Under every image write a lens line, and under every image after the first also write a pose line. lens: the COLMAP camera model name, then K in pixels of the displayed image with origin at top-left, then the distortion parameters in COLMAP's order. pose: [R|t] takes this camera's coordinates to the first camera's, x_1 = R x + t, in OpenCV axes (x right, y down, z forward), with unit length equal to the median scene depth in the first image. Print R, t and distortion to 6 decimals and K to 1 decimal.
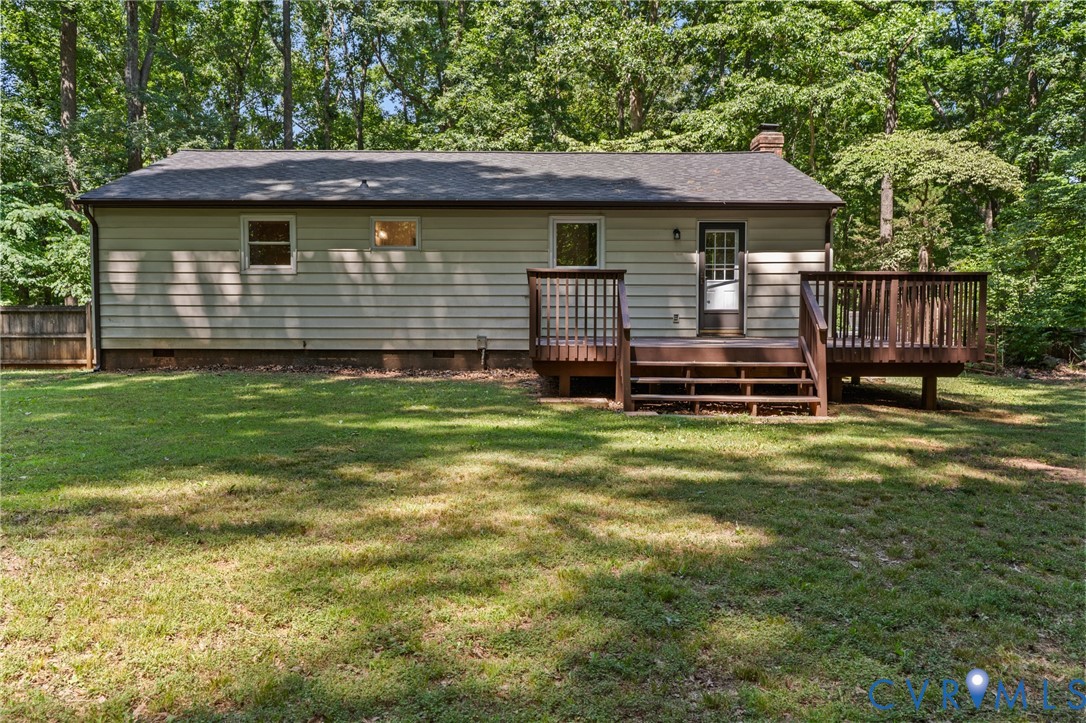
lens RADIAL K [[878.1, 0, 538.7], [0, 878.1, 366.8], [0, 0, 1]] dist [0.016342, -0.002455]
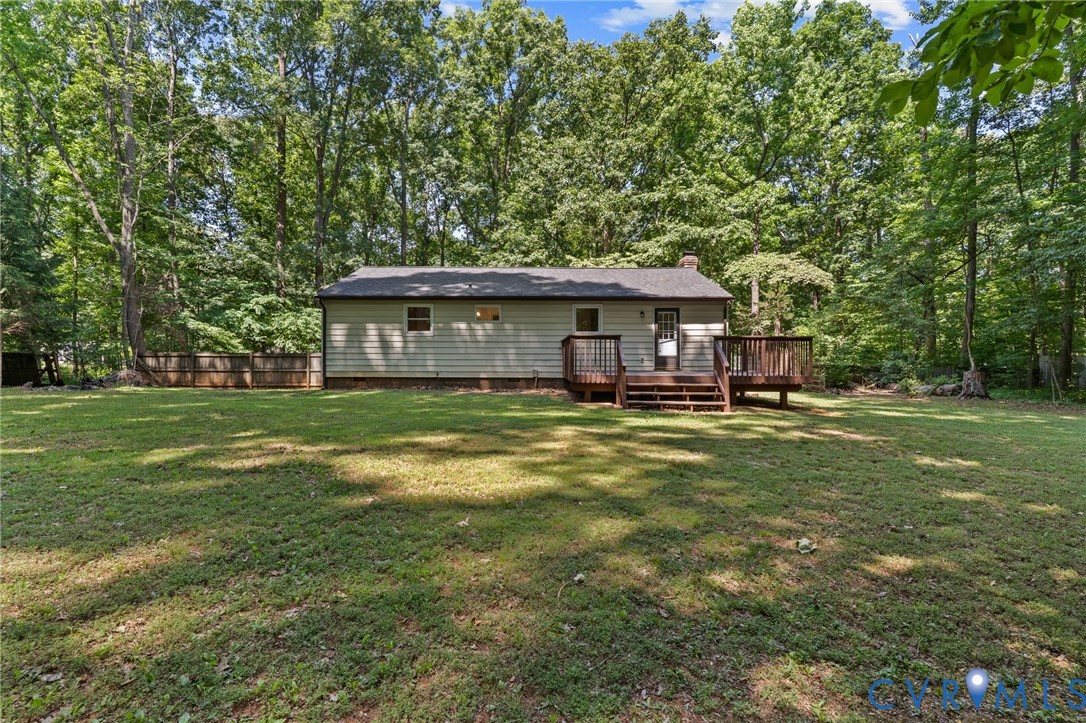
lens RADIAL K [[536.9, 0, 541.4], [0, 536.9, 355.8], [0, 0, 1]] dist [0.017691, 0.000115]
pose [[0.999998, 0.000454, -0.002112, -0.048811], [-0.000585, 0.998027, -0.062779, 0.005112], [0.002079, 0.062780, 0.998025, -0.106306]]
